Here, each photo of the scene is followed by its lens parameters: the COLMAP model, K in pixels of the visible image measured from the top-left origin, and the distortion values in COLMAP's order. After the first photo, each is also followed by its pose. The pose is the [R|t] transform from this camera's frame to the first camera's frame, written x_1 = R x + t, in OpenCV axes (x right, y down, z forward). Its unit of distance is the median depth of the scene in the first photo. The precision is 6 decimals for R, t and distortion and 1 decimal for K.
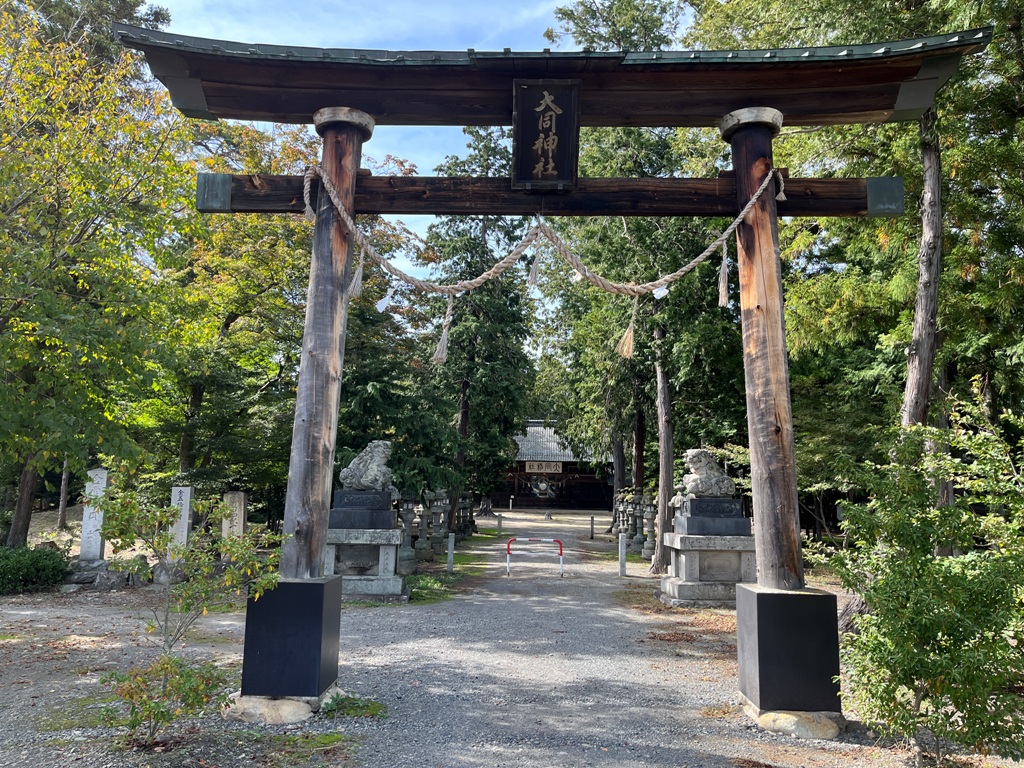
lens RADIAL K [[768.8, 0, 516.4], [0, 768.8, 380.9], [0, 0, 1]] dist [0.062538, -0.002526]
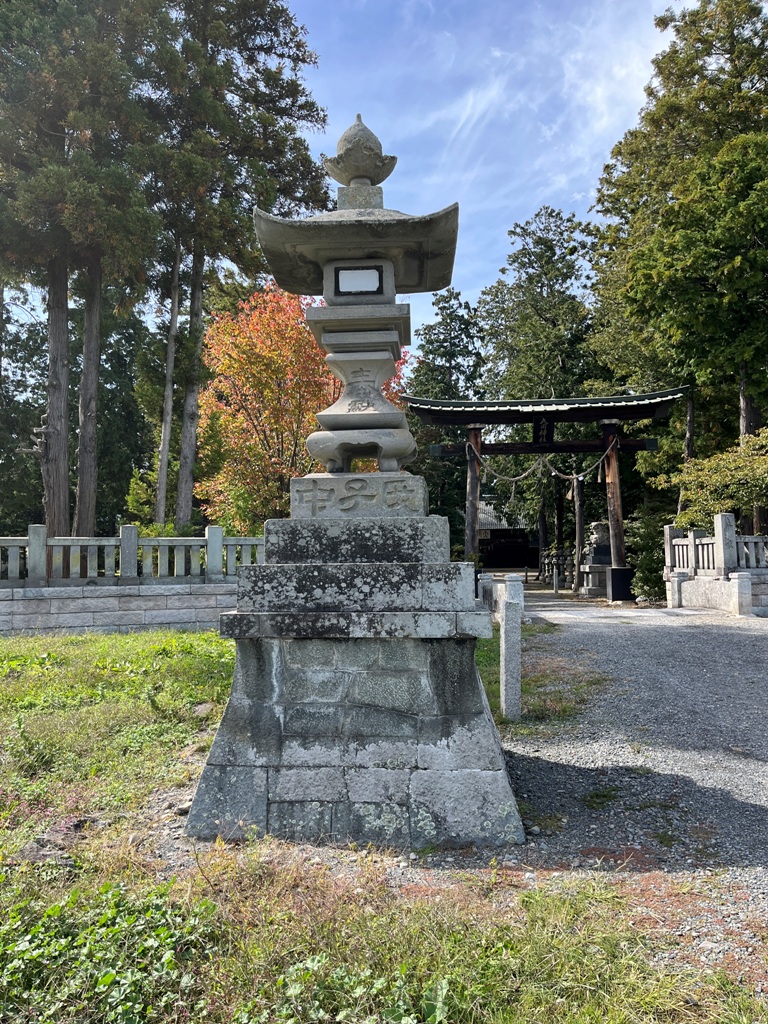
lens RADIAL K [[768.8, 0, 383.4], [0, 768.8, 513.9], [0, 0, 1]] dist [0.062538, -0.002526]
pose [[0.998069, -0.034446, -0.051686, -0.214384], [0.038616, 0.995885, 0.081987, -0.119376], [0.048649, -0.083824, 0.995292, -1.023232]]
